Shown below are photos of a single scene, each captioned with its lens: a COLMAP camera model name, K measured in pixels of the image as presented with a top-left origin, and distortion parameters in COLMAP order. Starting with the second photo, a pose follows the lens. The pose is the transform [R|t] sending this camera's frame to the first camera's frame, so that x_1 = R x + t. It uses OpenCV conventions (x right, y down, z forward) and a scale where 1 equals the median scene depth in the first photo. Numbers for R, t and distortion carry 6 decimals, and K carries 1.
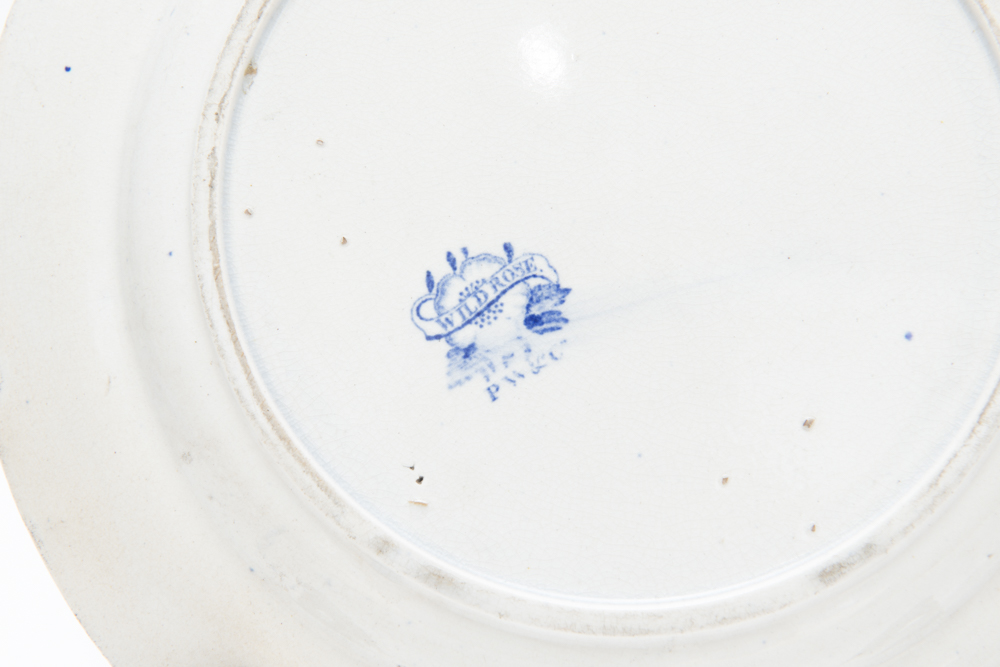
lens RADIAL K [[1996.8, 0, 499.5], [0, 1996.8, 334.7], [0, 0, 1]] dist [0.109397, 0.000000]
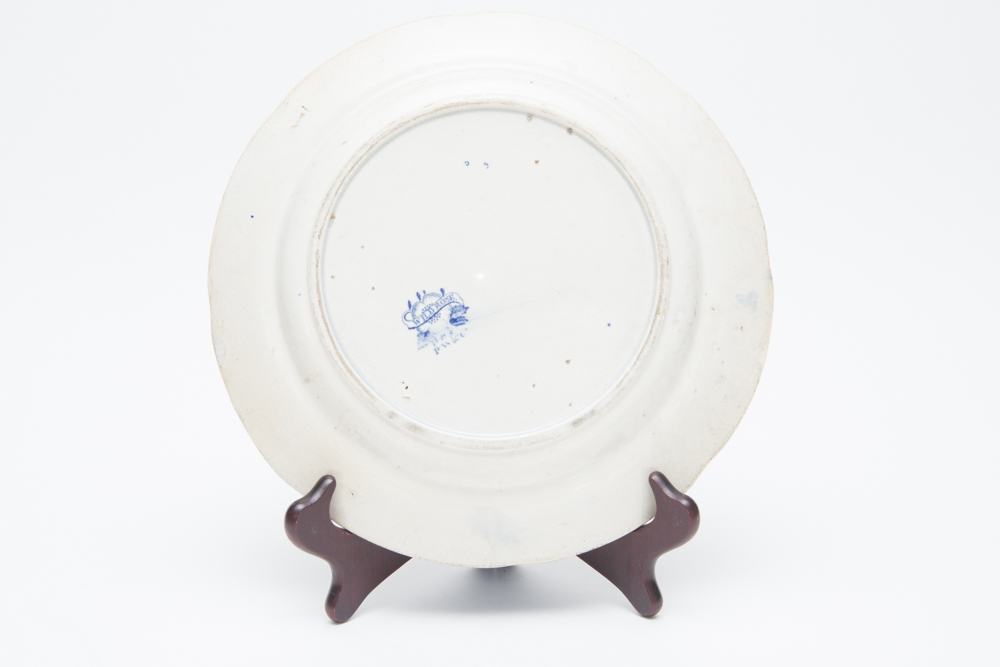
lens RADIAL K [[1393.3, 0, 502.0], [0, 1393.3, 330.5], [0, 0, 1]] dist [0.135590, 0.000000]
pose [[0.999111, -0.014390, 0.039629, 0.008932], [0.015261, 0.999647, -0.021764, 0.042103], [-0.039302, 0.022350, 0.998977, -0.668843]]
